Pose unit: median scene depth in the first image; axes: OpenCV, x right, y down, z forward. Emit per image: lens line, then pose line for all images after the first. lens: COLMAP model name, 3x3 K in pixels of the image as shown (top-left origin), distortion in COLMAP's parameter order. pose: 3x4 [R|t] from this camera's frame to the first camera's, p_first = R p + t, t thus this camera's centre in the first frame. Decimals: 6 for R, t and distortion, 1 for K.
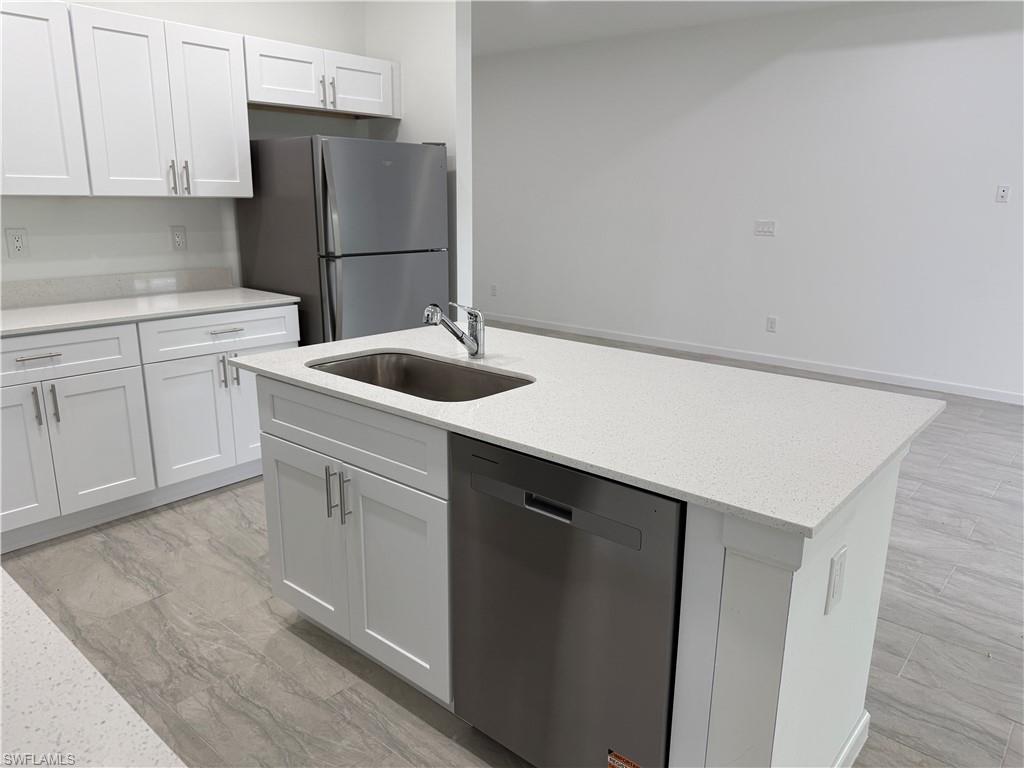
lens RADIAL K [[721.7, 0, 518.3], [0, 721.7, 374.3], [0, 0, 1]] dist [0.040612, -0.046775]
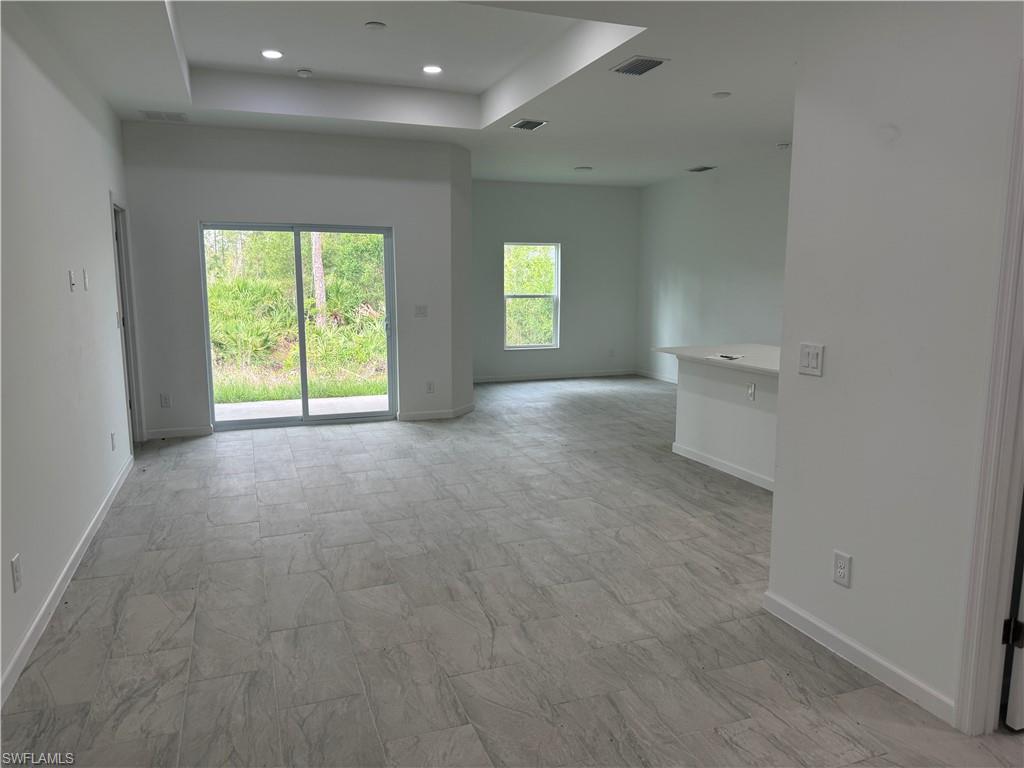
lens RADIAL K [[721.7, 0, 518.1], [0, 721.7, 391.1], [0, 0, 1]] dist [0.040612, -0.046775]
pose [[-0.876646, -0.090205, 0.472605, -0.296642], [0.105012, 0.922715, 0.370905, -0.735248], [-0.469536, 0.374781, -0.799422, 2.791530]]
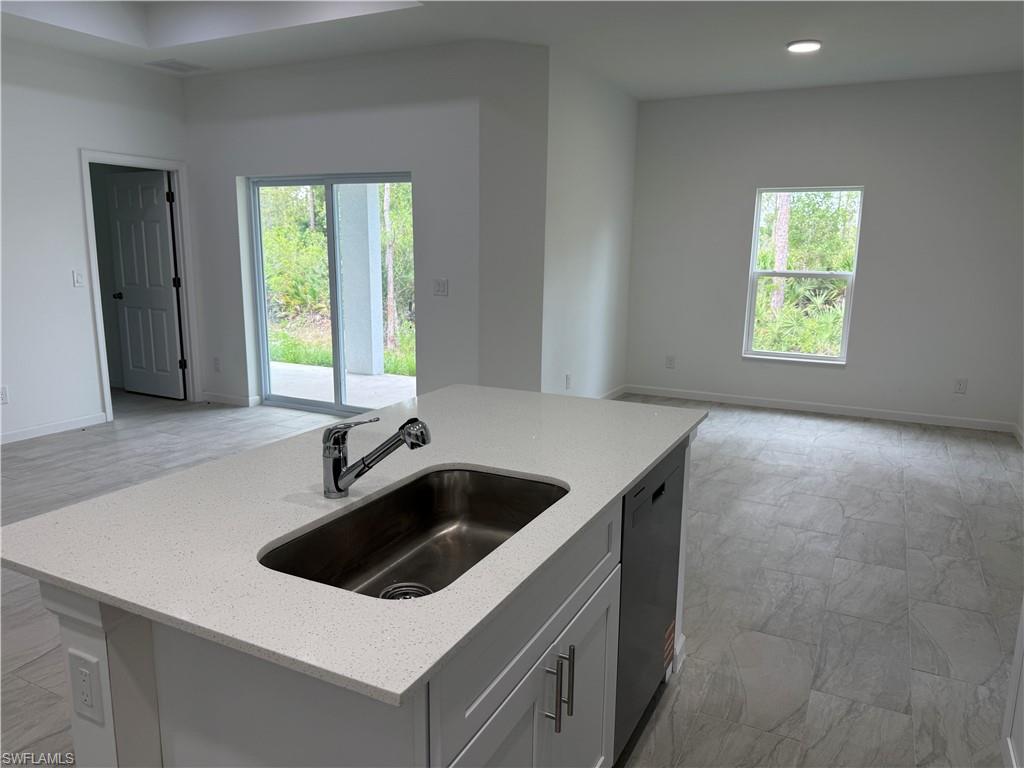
lens RADIAL K [[721.7, 0, 505.3], [0, 721.7, 388.7], [0, 0, 1]] dist [0.040612, -0.046775]
pose [[-0.215161, -0.206956, 0.954398, -0.642984], [0.225002, 0.940489, 0.254664, -0.225812], [-0.950305, 0.269535, -0.155791, 0.815586]]
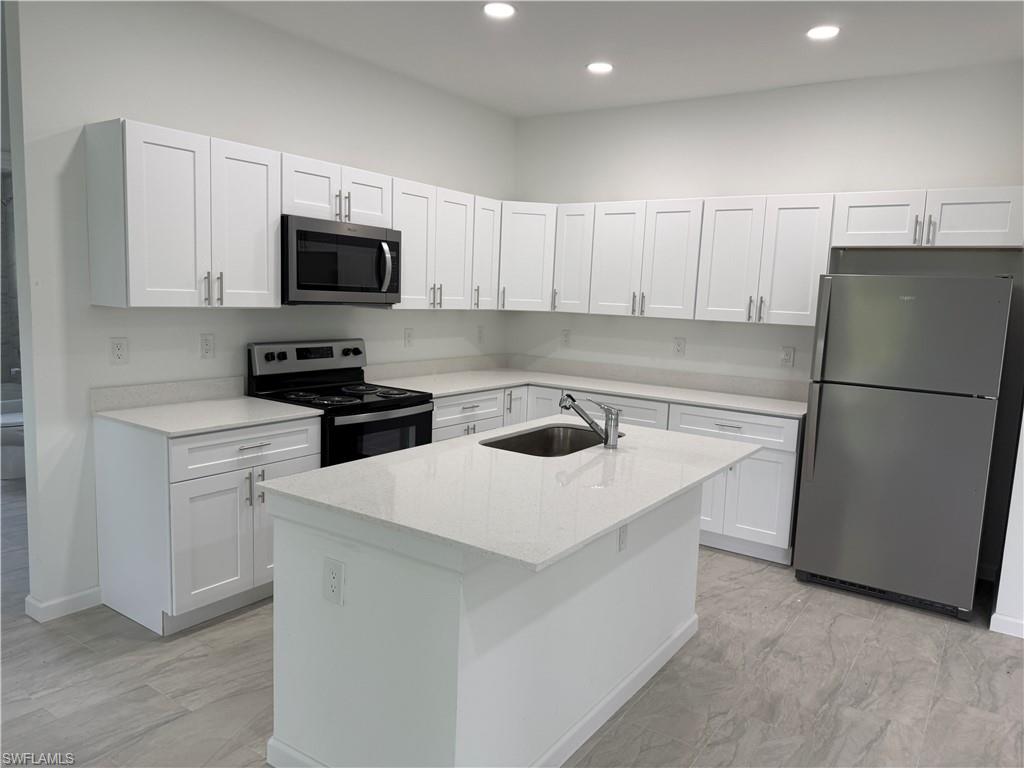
lens RADIAL K [[721.7, 0, 517.5], [0, 721.7, 385.1], [0, 0, 1]] dist [0.040612, -0.046775]
pose [[0.100961, 0.120276, -0.987593, 1.015772], [-0.281018, 0.955690, 0.087662, -0.170047], [0.954377, 0.268681, 0.130288, 0.581488]]
